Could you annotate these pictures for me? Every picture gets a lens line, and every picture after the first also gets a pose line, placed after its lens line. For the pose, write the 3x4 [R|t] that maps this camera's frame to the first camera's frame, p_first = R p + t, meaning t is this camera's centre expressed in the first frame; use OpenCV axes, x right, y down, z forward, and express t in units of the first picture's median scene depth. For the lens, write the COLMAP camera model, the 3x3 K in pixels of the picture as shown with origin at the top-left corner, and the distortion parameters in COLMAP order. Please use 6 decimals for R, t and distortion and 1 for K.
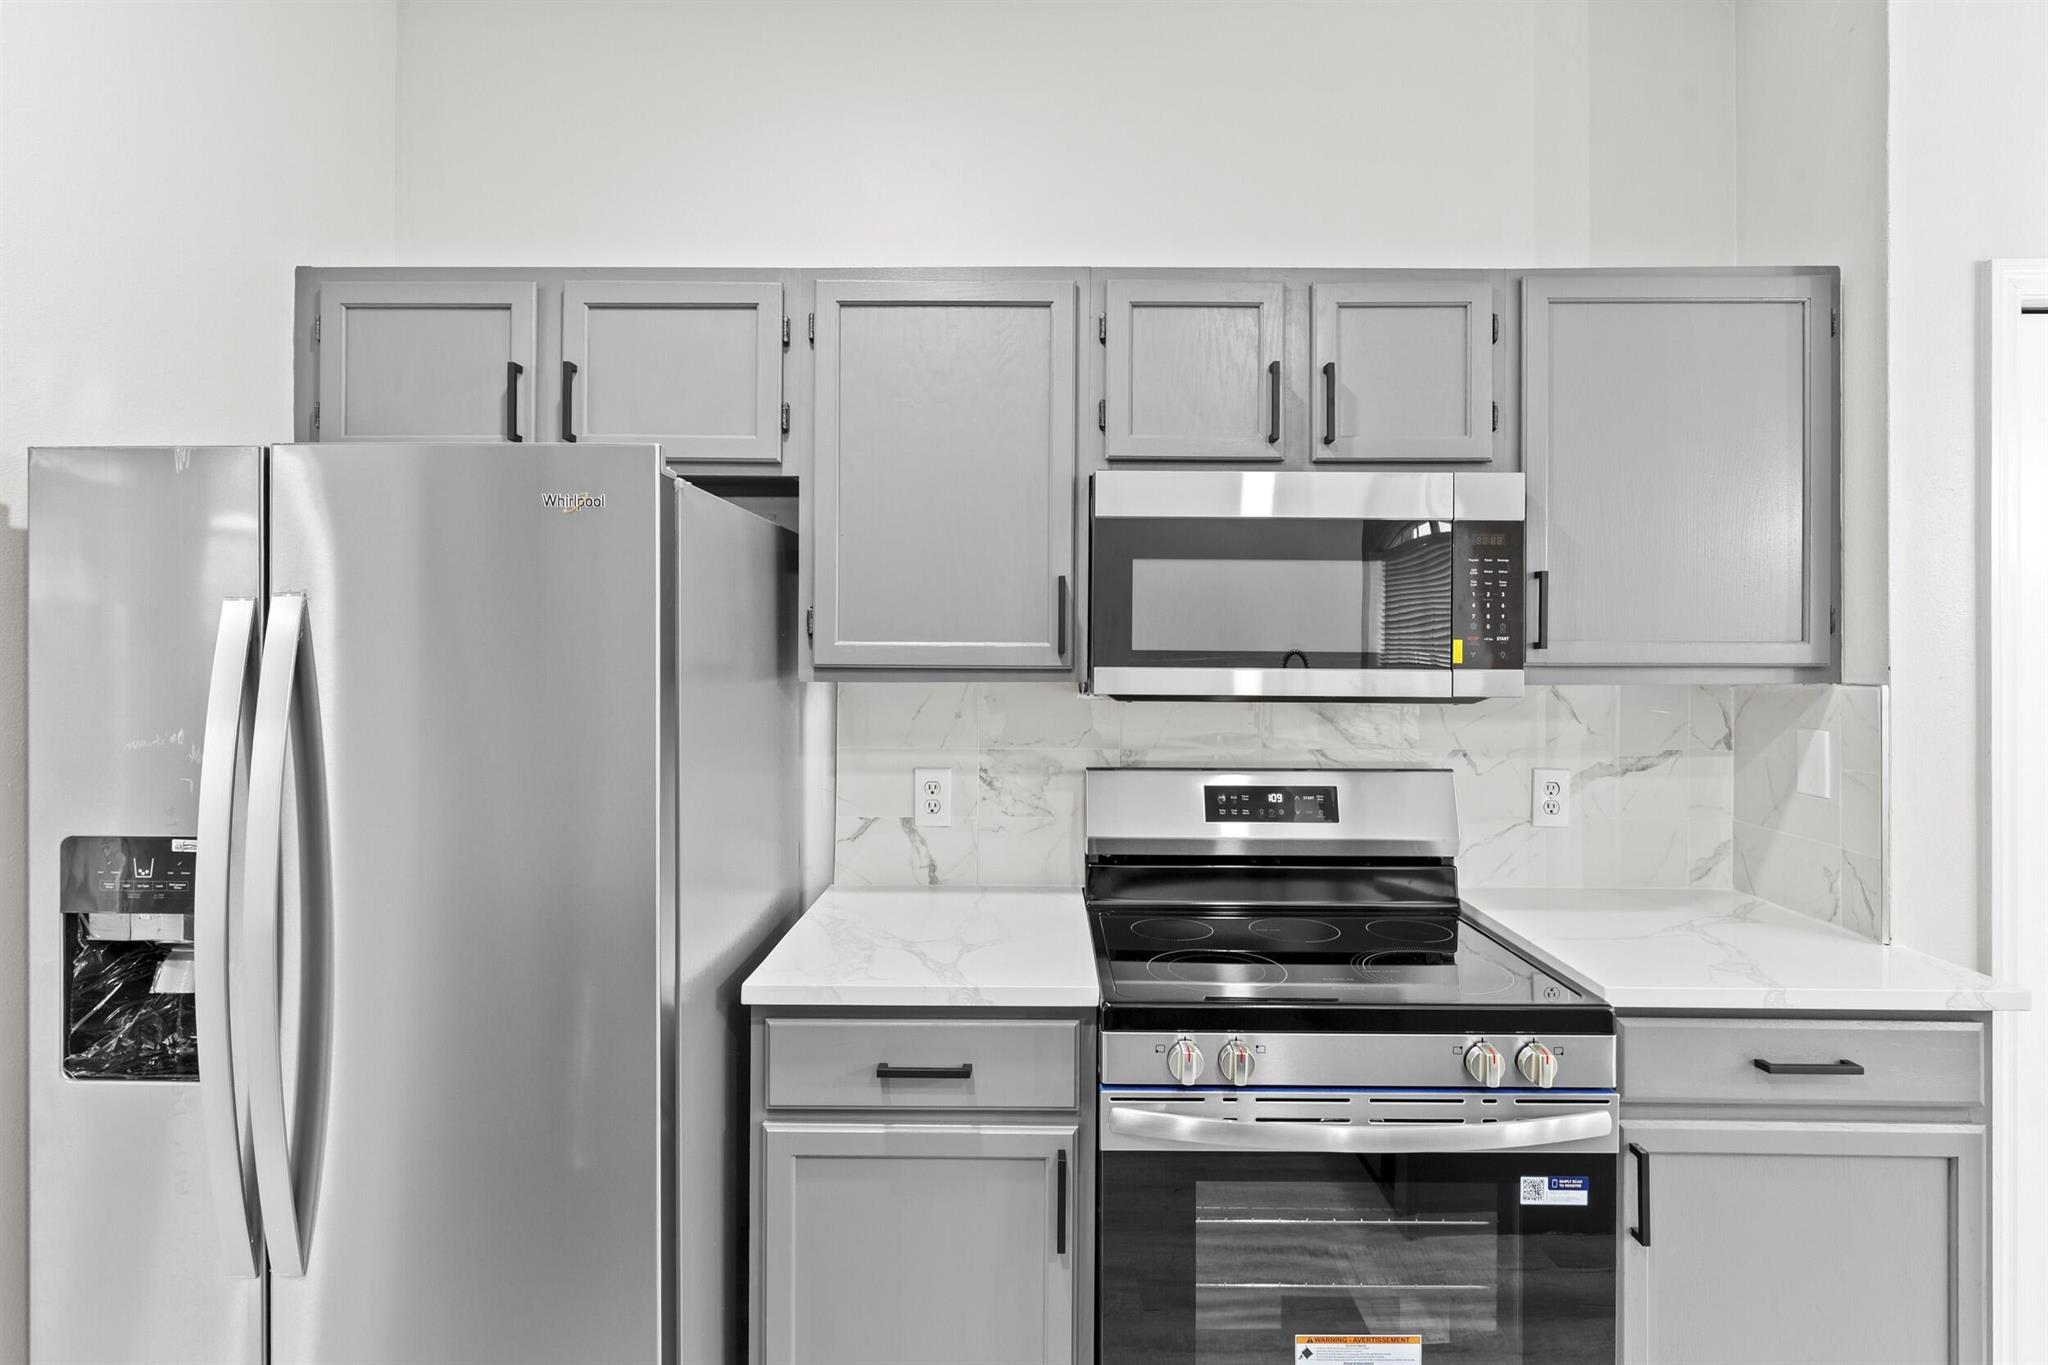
lens RADIAL K [[1043.4, 0, 1023.3], [0, 1043.4, 637.0], [0, 0, 1]] dist [-0.000809, -0.000400]
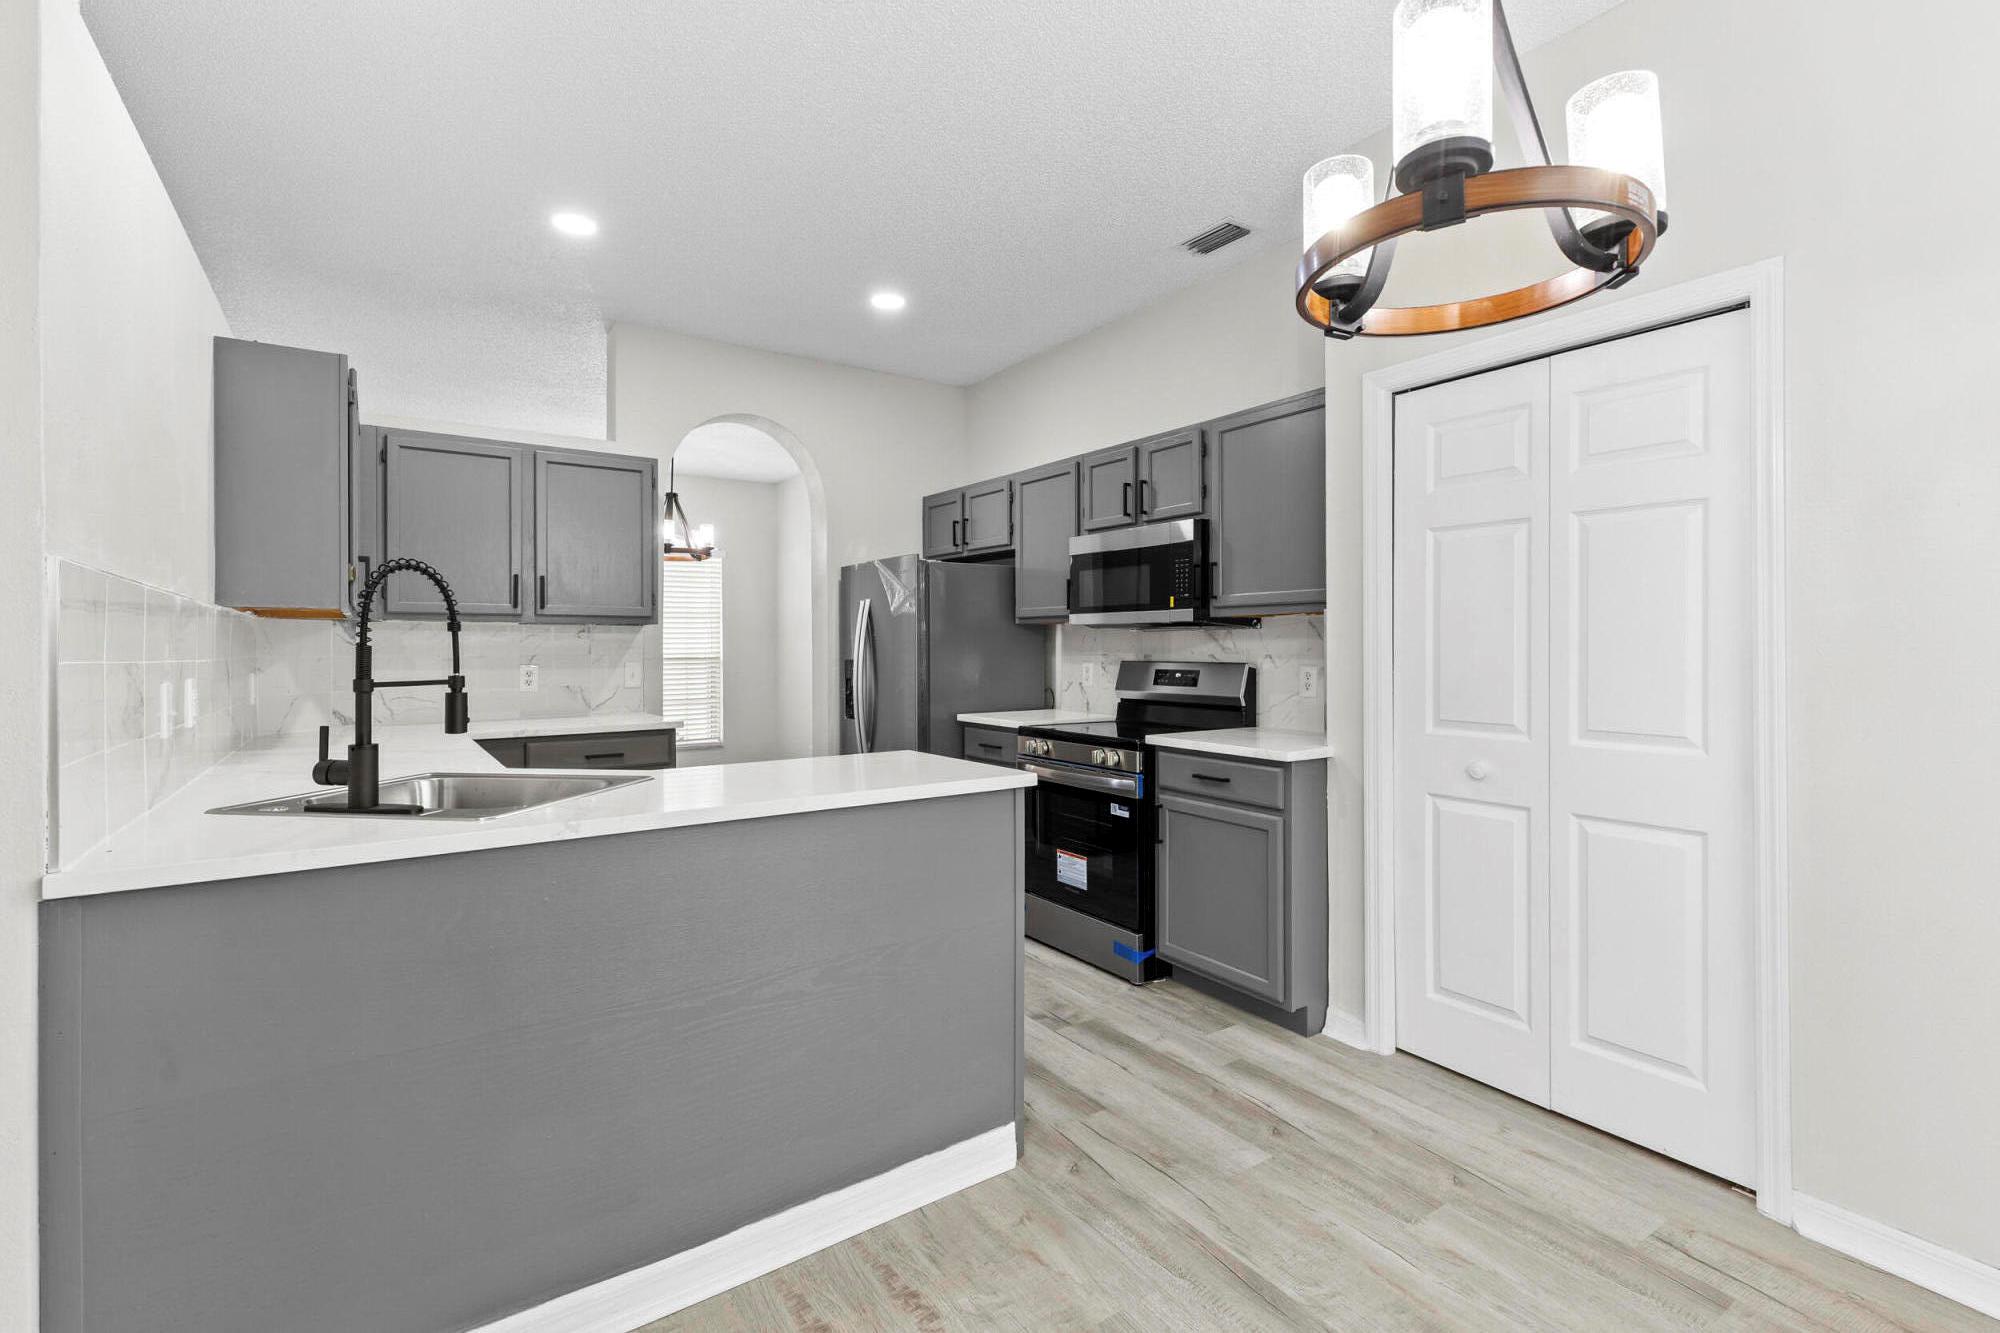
lens RADIAL K [[899.6, 0, 988.6], [0, 899.6, 646.8], [0, 0, 1]] dist [0.001795, 0.000238]
pose [[0.565763, -0.004588, -0.824555, 1.705952], [0.008257, 0.999966, 0.000102, 0.102534], [0.824526, -0.006866, 0.565782, -0.401704]]
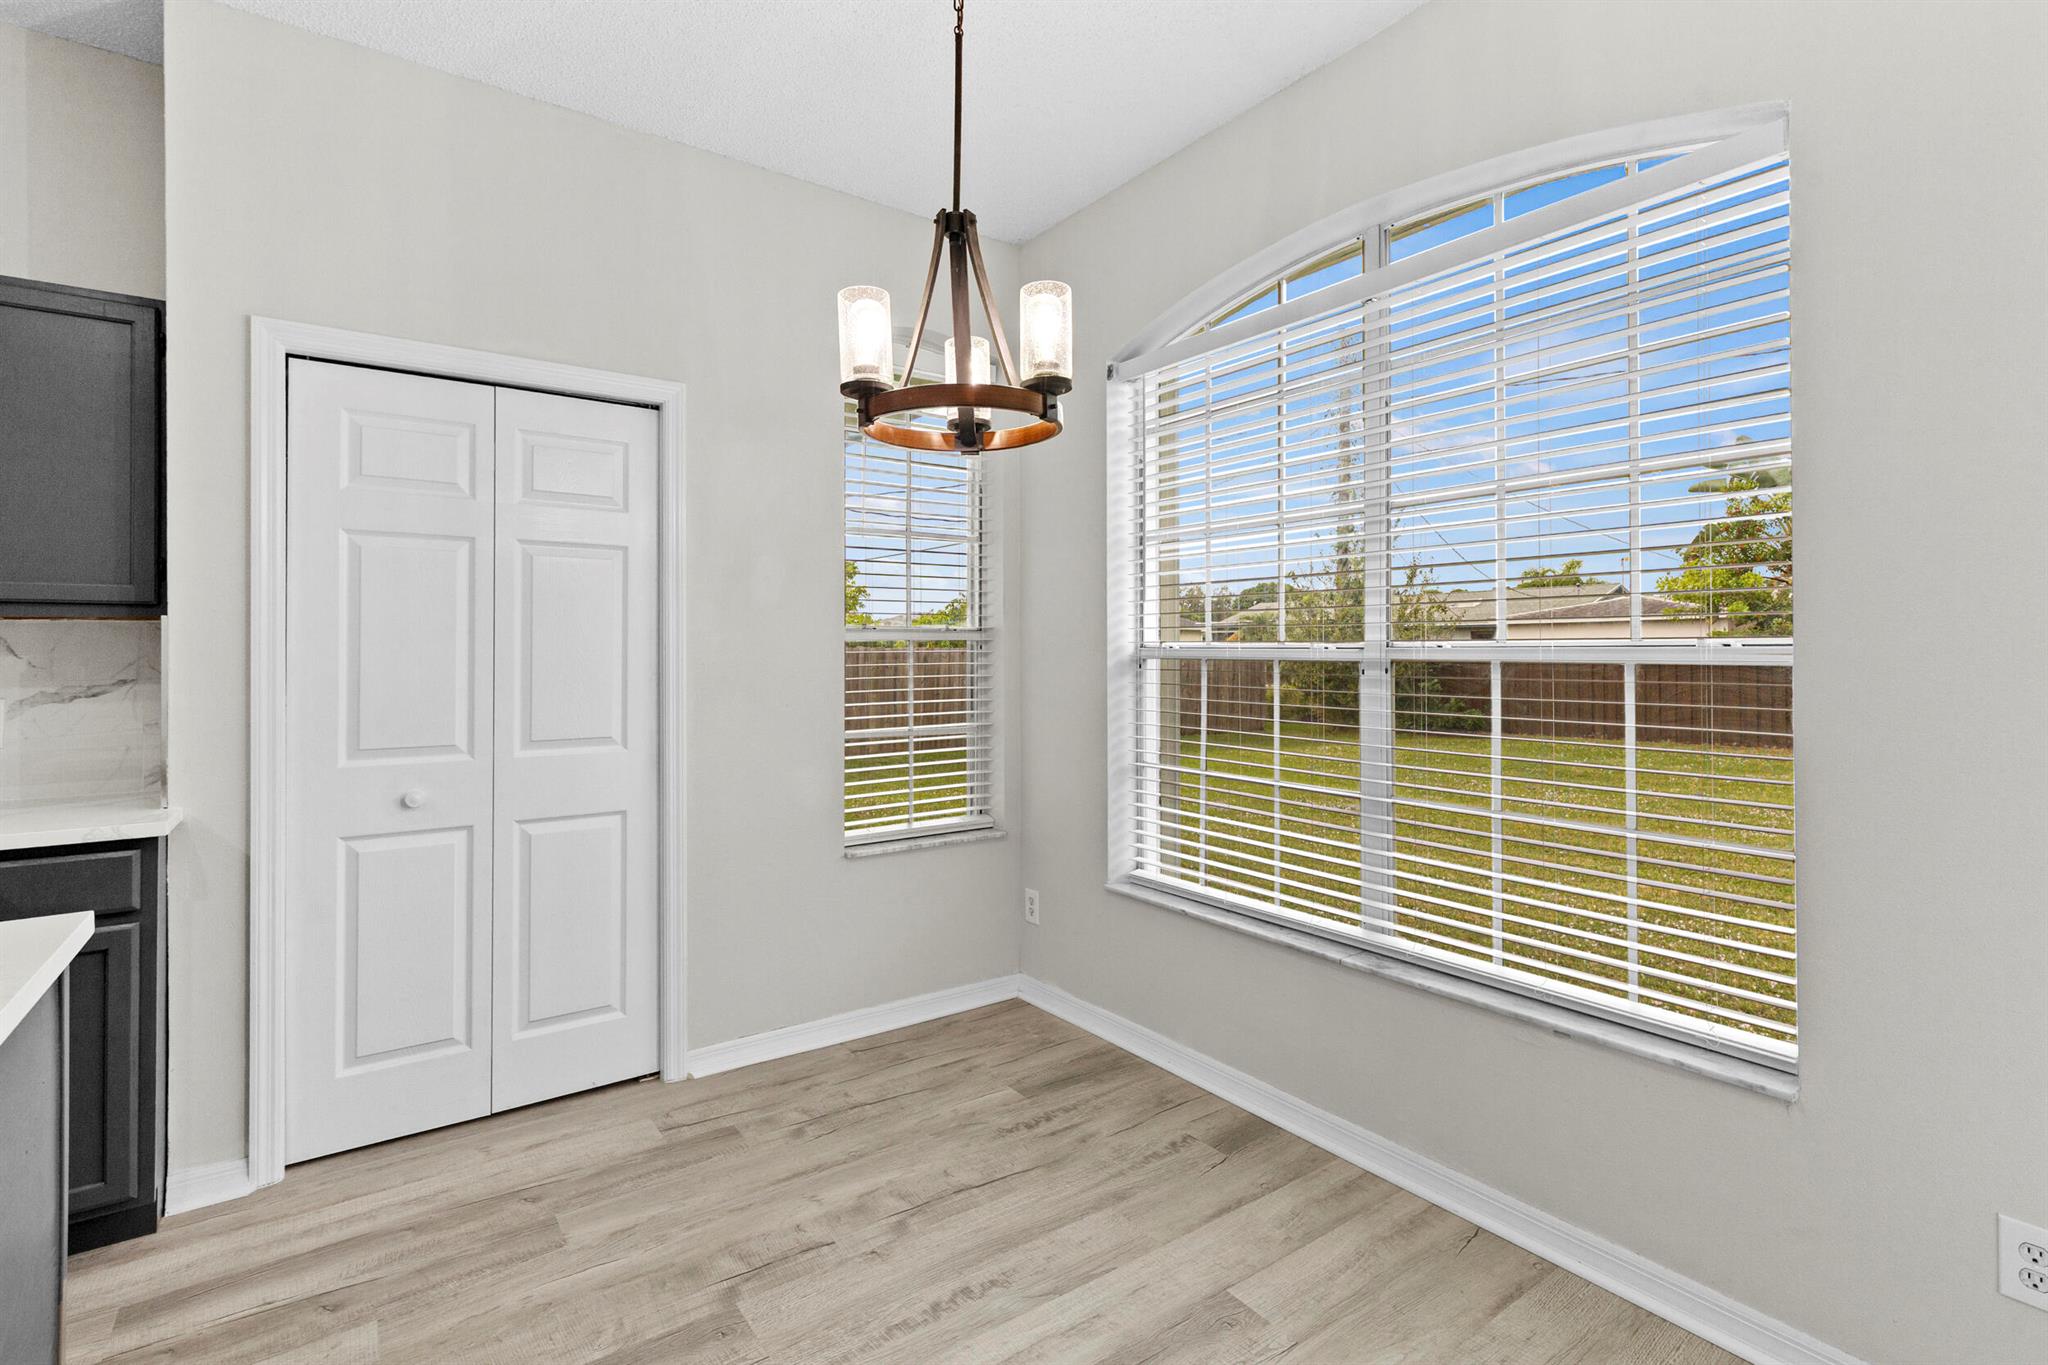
lens RADIAL K [[943.7, 0, 1027.5], [0, 943.7, 637.8], [0, 0, 1]] dist [0.000081, -0.000351]
pose [[0.799070, 0.004626, 0.601221, 0.922485], [0.005842, 0.999863, -0.015458, 0.095270], [-0.601210, 0.015864, 0.798934, -0.603909]]
